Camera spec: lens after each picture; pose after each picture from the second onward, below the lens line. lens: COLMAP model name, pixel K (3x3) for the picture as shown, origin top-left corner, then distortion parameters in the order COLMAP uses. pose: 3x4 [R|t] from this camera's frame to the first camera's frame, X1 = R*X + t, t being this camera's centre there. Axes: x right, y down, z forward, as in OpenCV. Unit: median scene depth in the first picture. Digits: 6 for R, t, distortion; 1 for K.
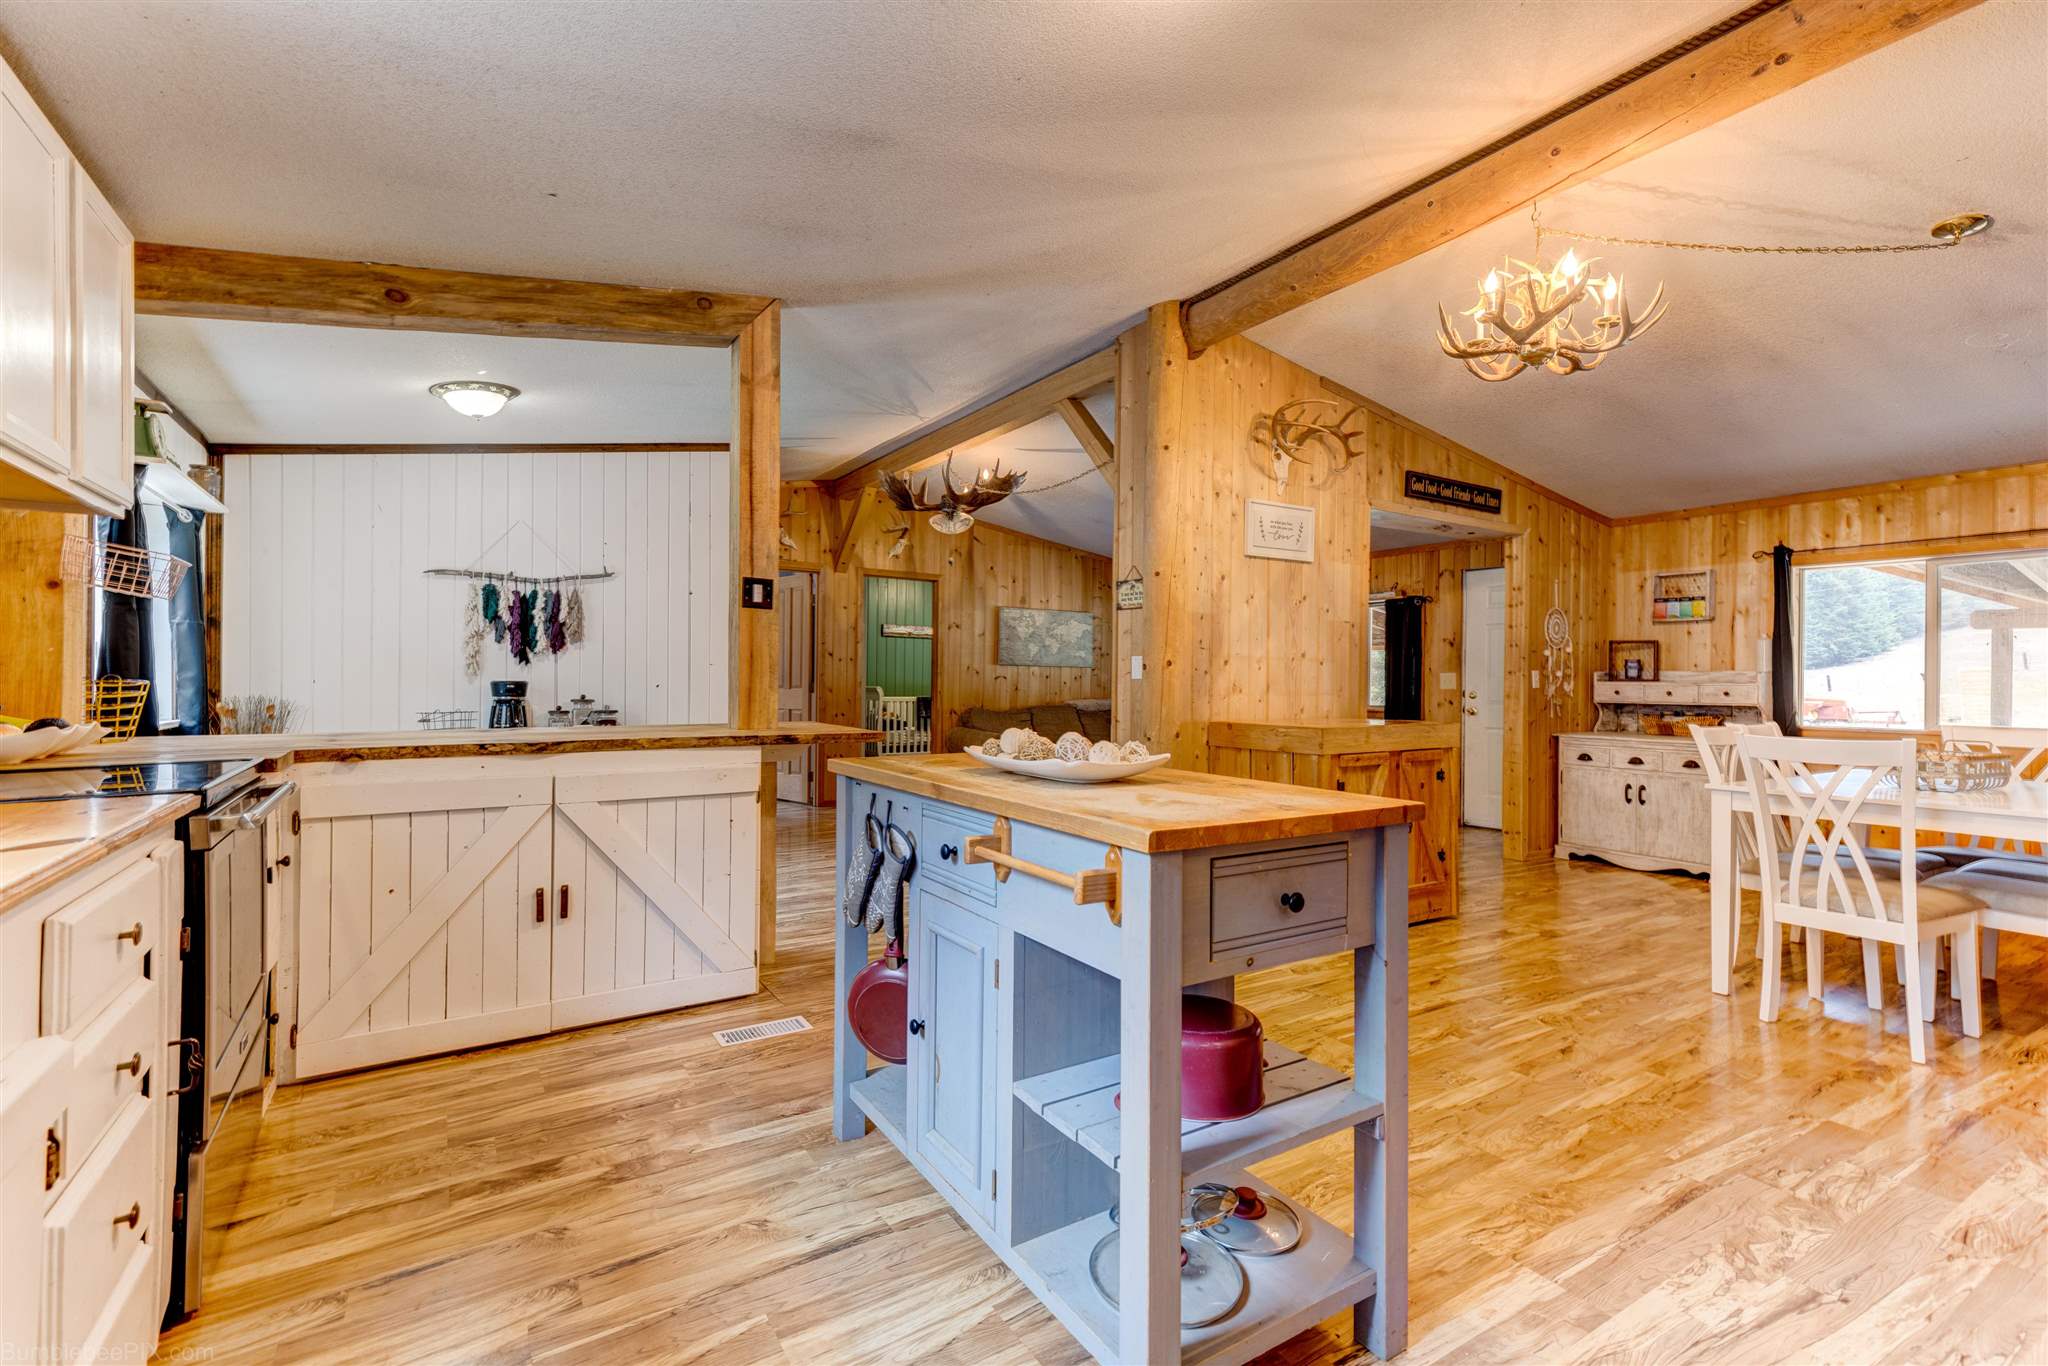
lens RADIAL K [[908.4, 0, 1011.0], [0, 908.4, 685.8], [0, 0, 1]] dist [0.028069, 0.000191]
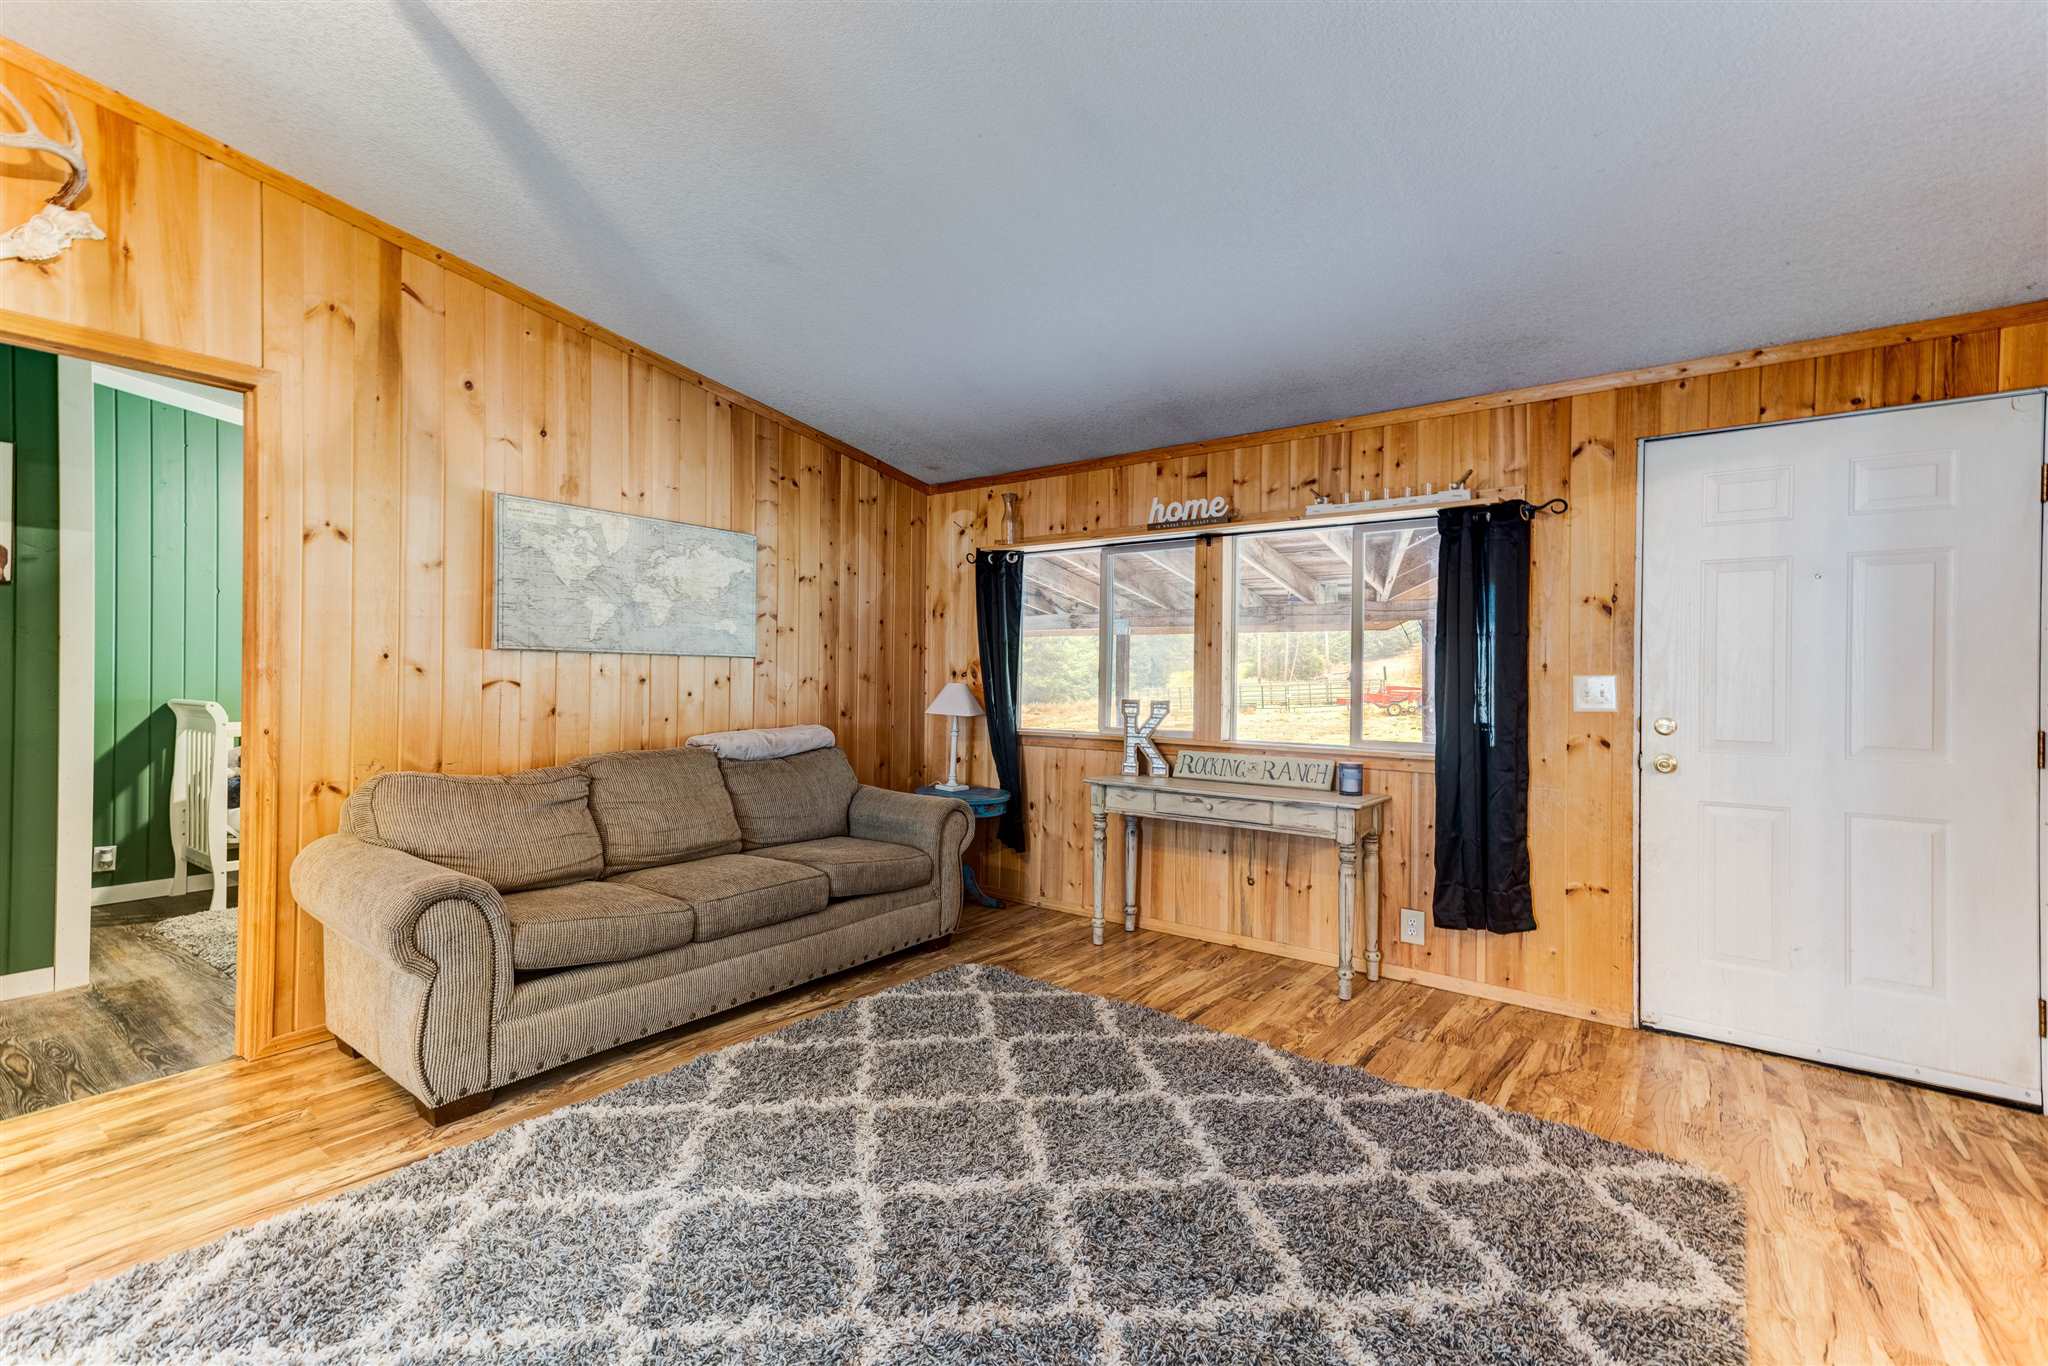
lens RADIAL K [[908.4, 0, 1023.9], [0, 908.4, 676.1], [0, 0, 1]] dist [0.028069, 0.000191]
pose [[0.929826, -0.002781, 0.367990, 0.076516], [0.002086, 0.999995, 0.002284, -0.019199], [-0.367994, -0.001356, 0.929827, 0.868318]]
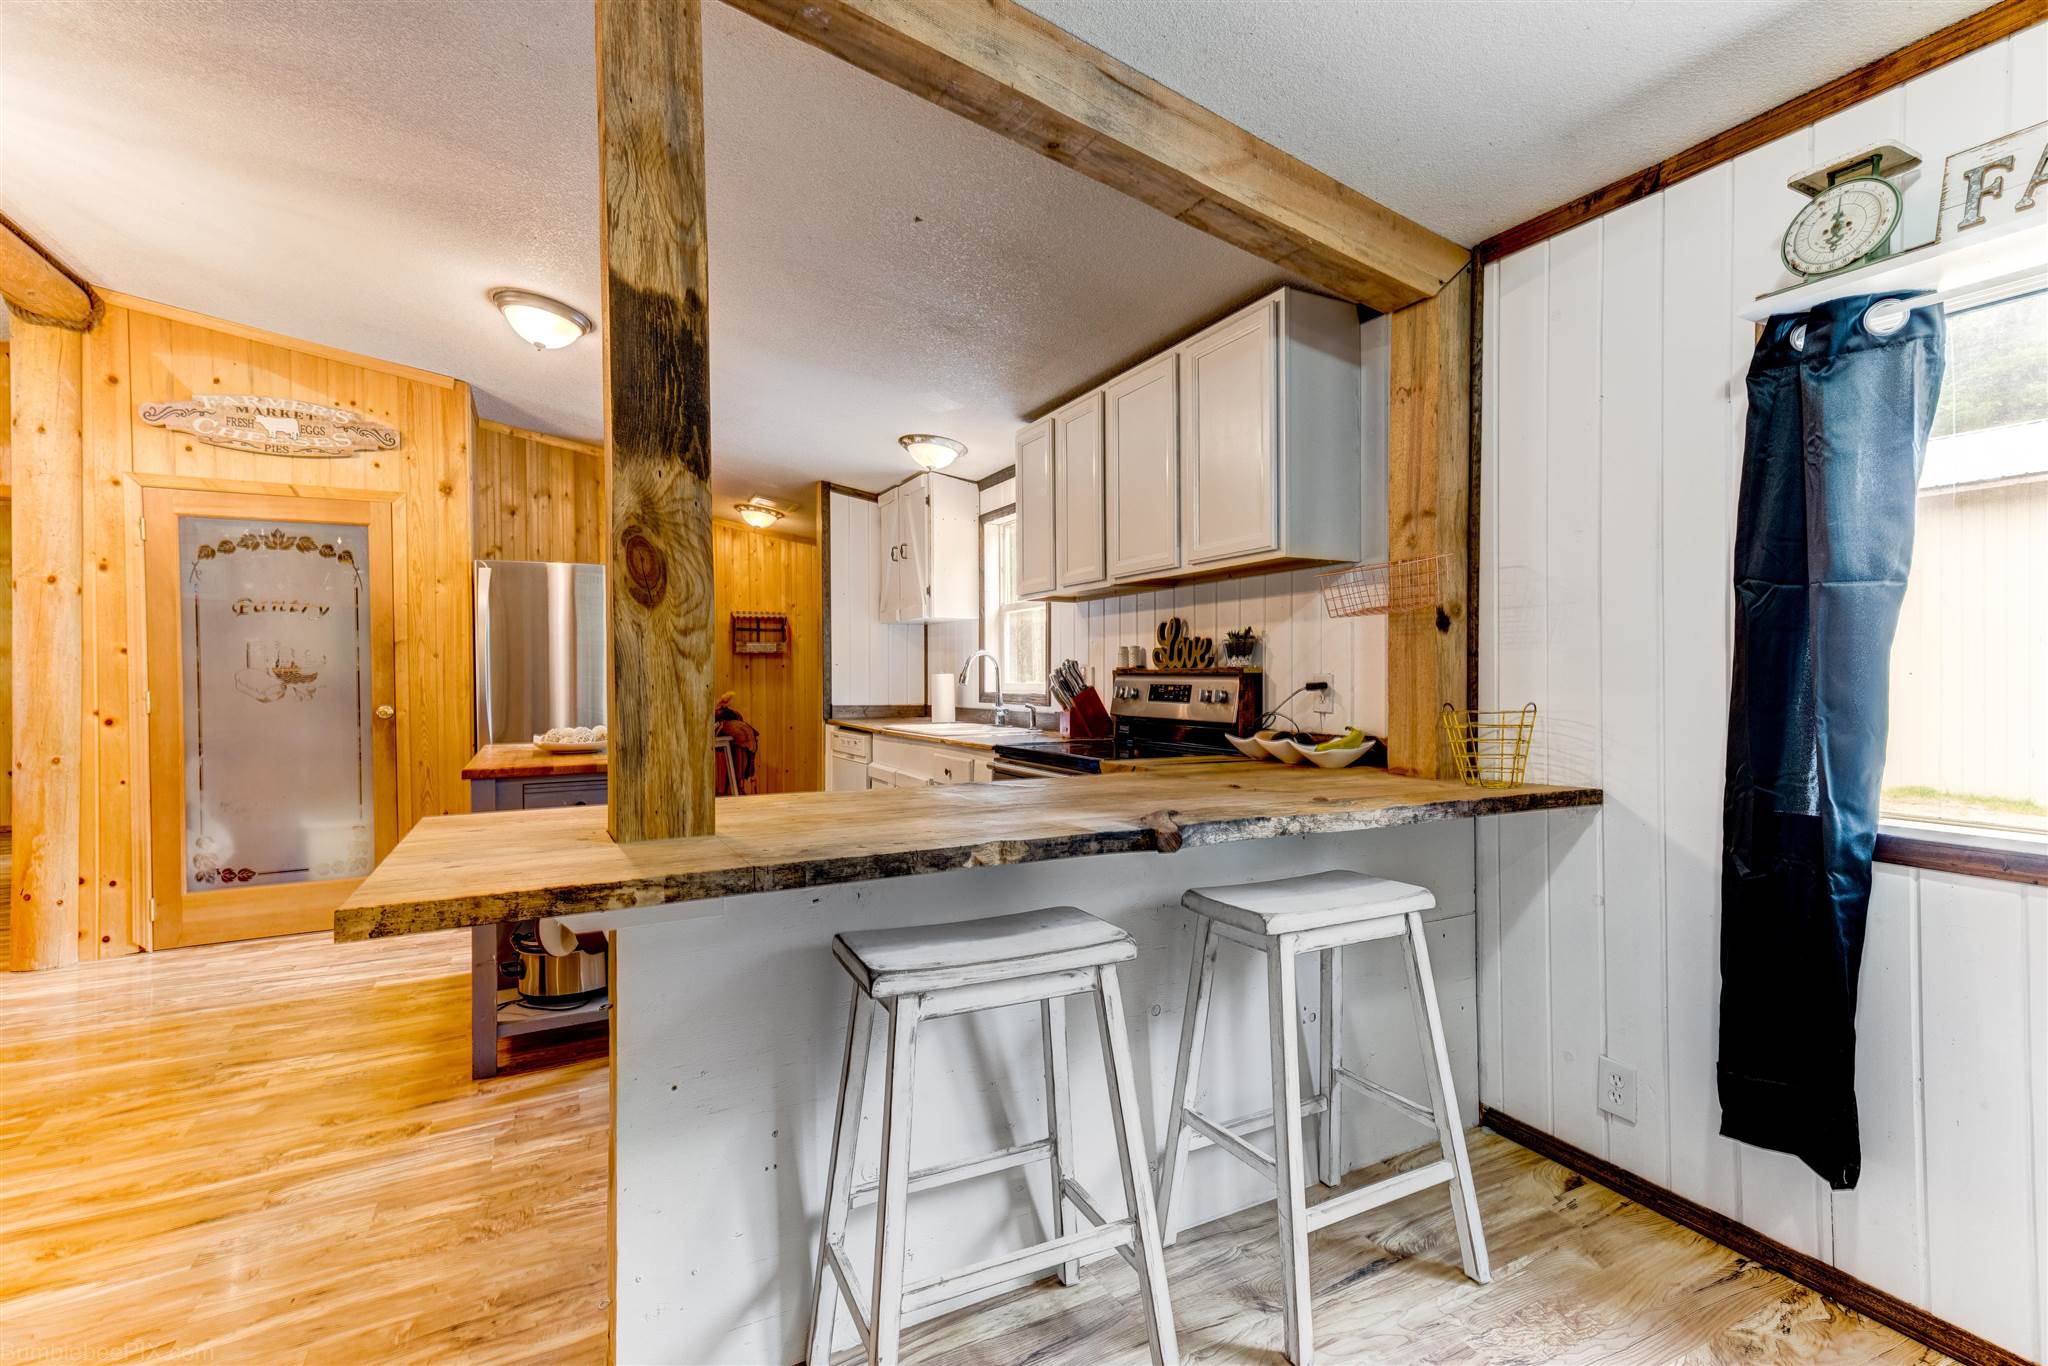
lens RADIAL K [[908.4, 0, 1019.8], [0, 908.4, 675.7], [0, 0, 1]] dist [0.028069, 0.000191]
pose [[-0.997298, -0.002463, 0.073420, -0.296933], [-0.001666, 0.999939, 0.010917, -0.021026], [-0.073443, 0.010765, -0.997241, 0.869091]]
